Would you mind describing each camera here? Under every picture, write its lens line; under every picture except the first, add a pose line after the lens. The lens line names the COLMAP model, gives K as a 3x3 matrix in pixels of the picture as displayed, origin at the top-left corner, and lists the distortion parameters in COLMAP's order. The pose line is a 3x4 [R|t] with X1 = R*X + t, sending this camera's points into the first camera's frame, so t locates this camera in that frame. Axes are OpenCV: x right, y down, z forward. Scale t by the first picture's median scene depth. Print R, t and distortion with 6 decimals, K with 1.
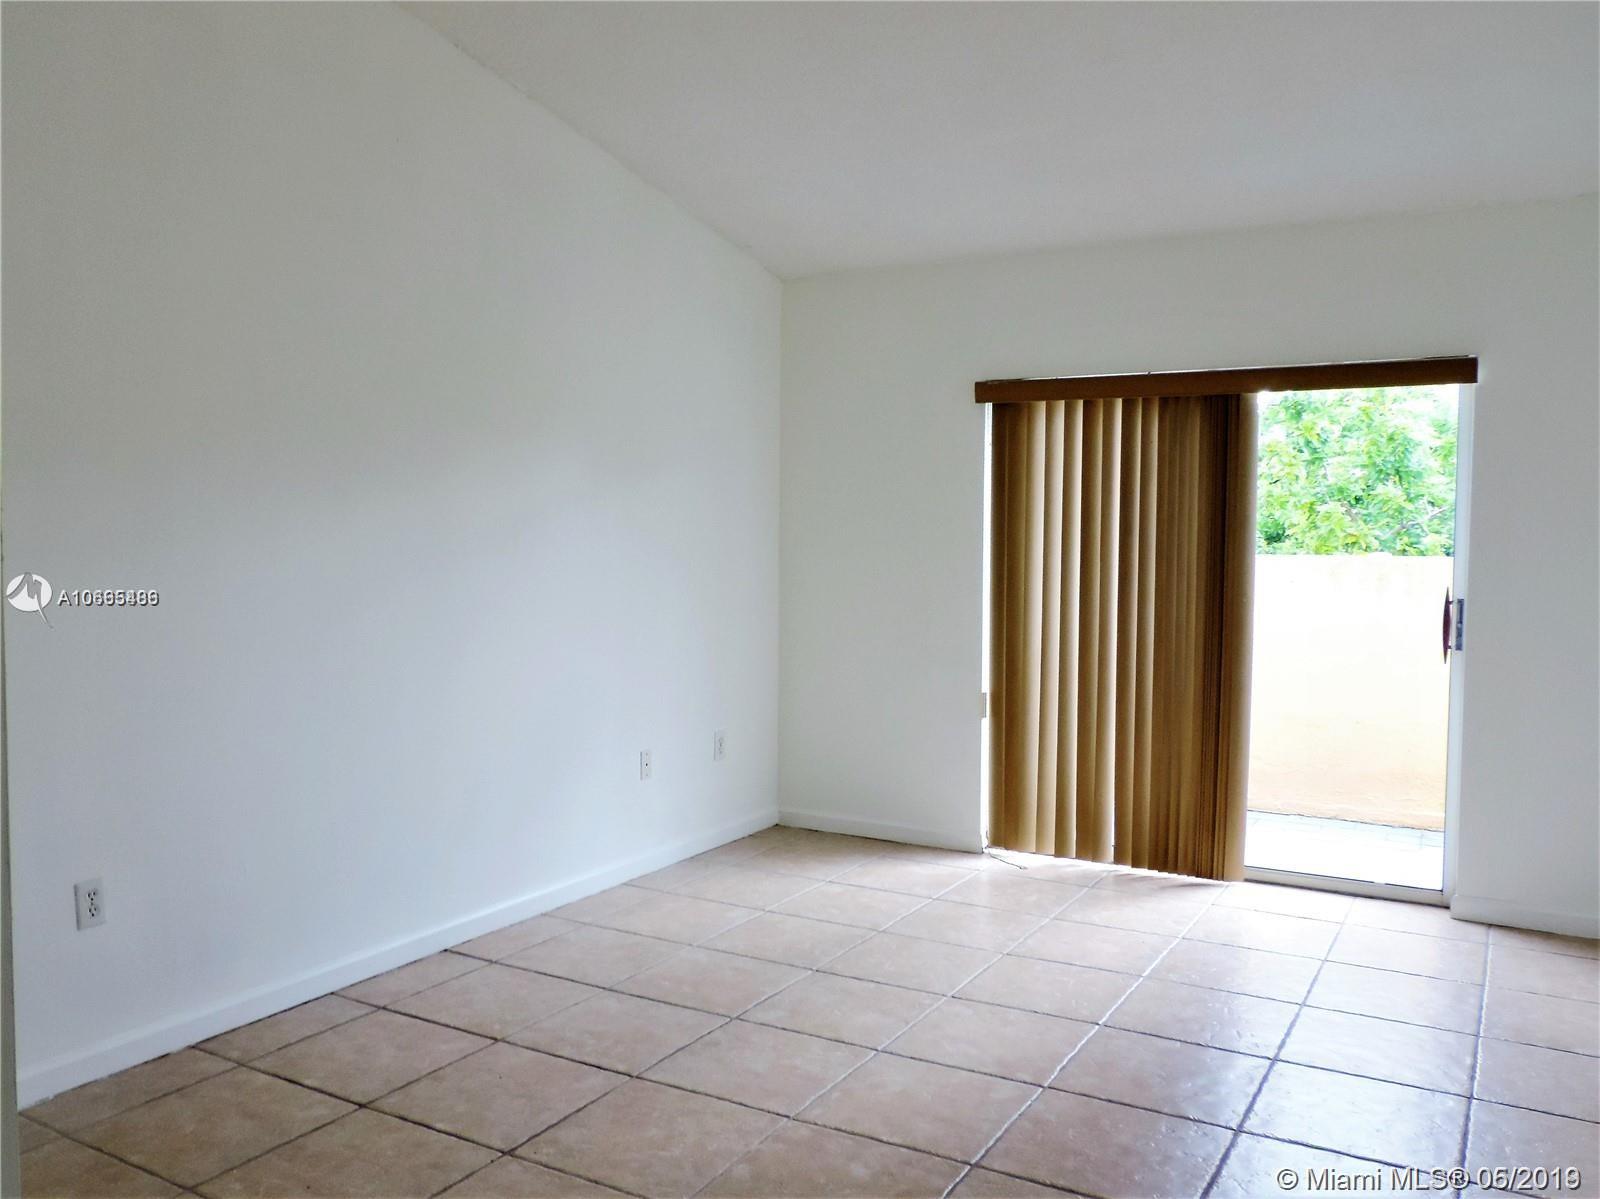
lens RADIAL K [[1280.6, 0, 799.7], [0, 1280.6, 603.6], [0, 0, 1]] dist [-0.007035, -0.000166]
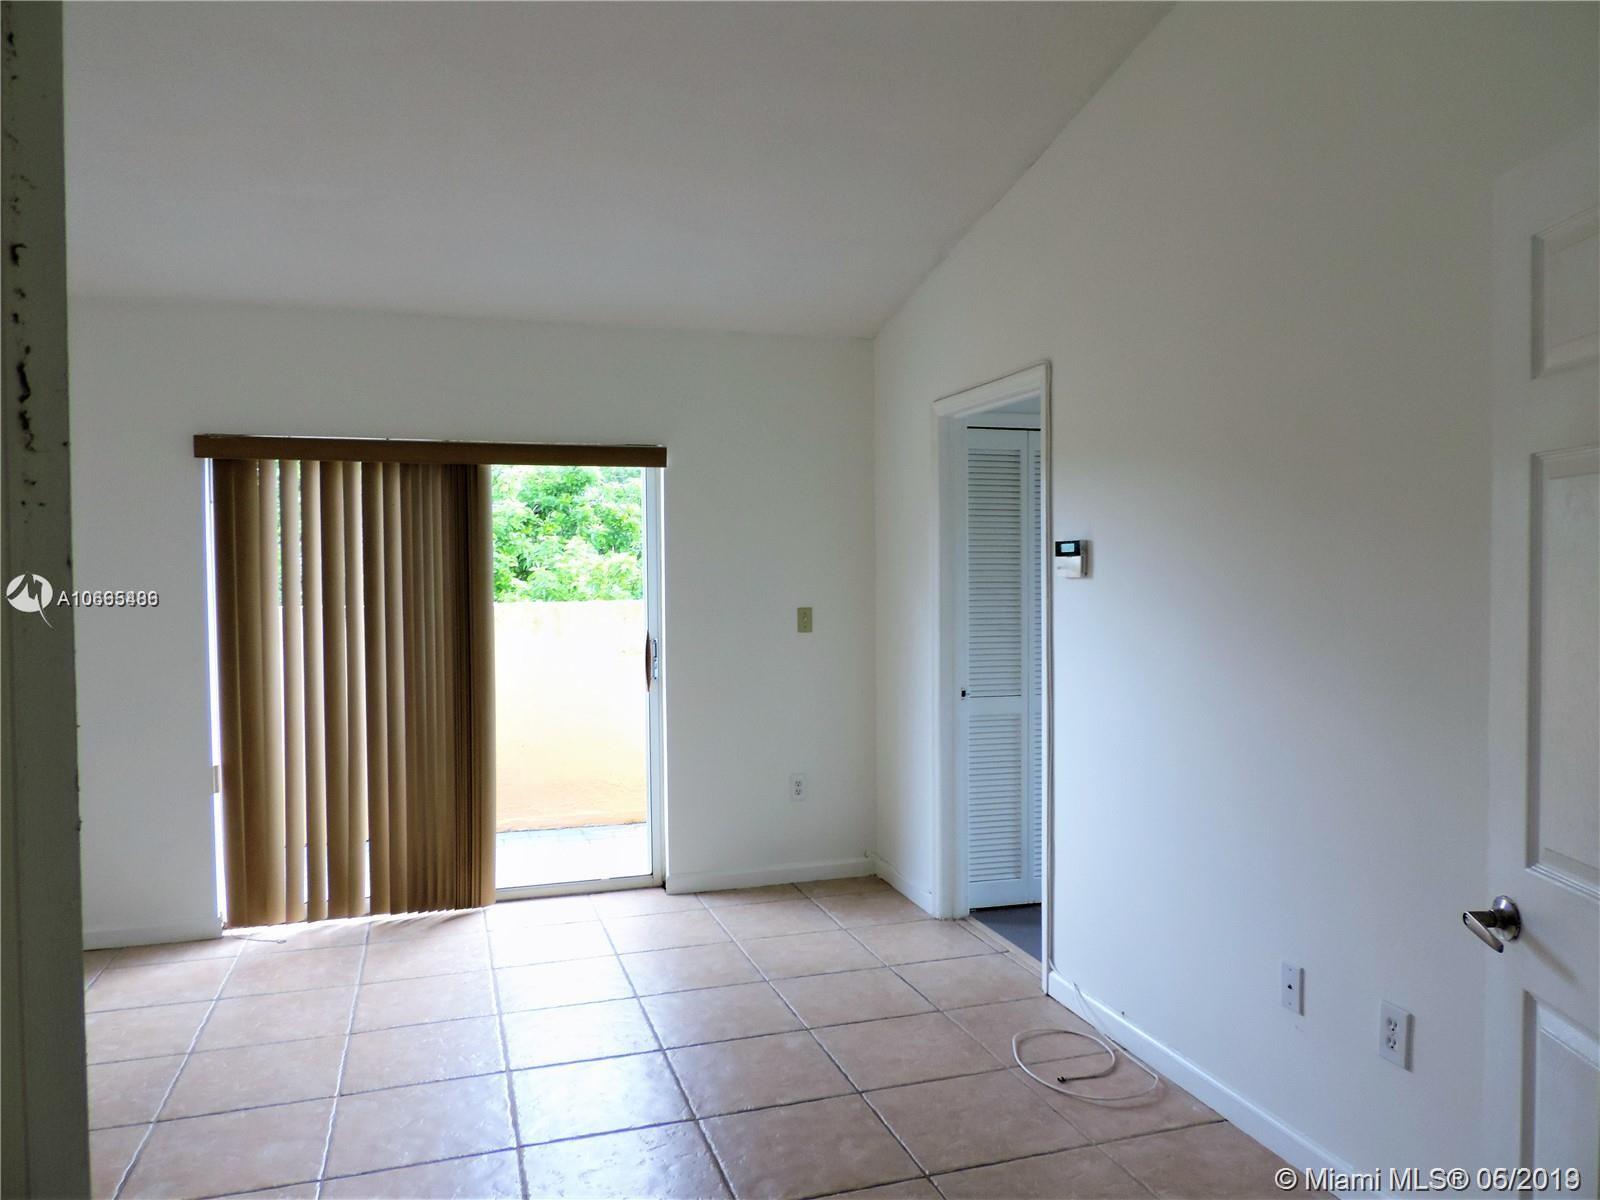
lens RADIAL K [[1143.0, 0, 800.0], [0, 1143.0, 597.9], [0, 0, 1]] dist [-0.014653, 0.003336]
pose [[0.676025, -0.033733, 0.736106, -0.190109], [0.056786, 0.998366, -0.006399, -0.025188], [-0.734687, 0.046127, 0.676836, 0.124763]]
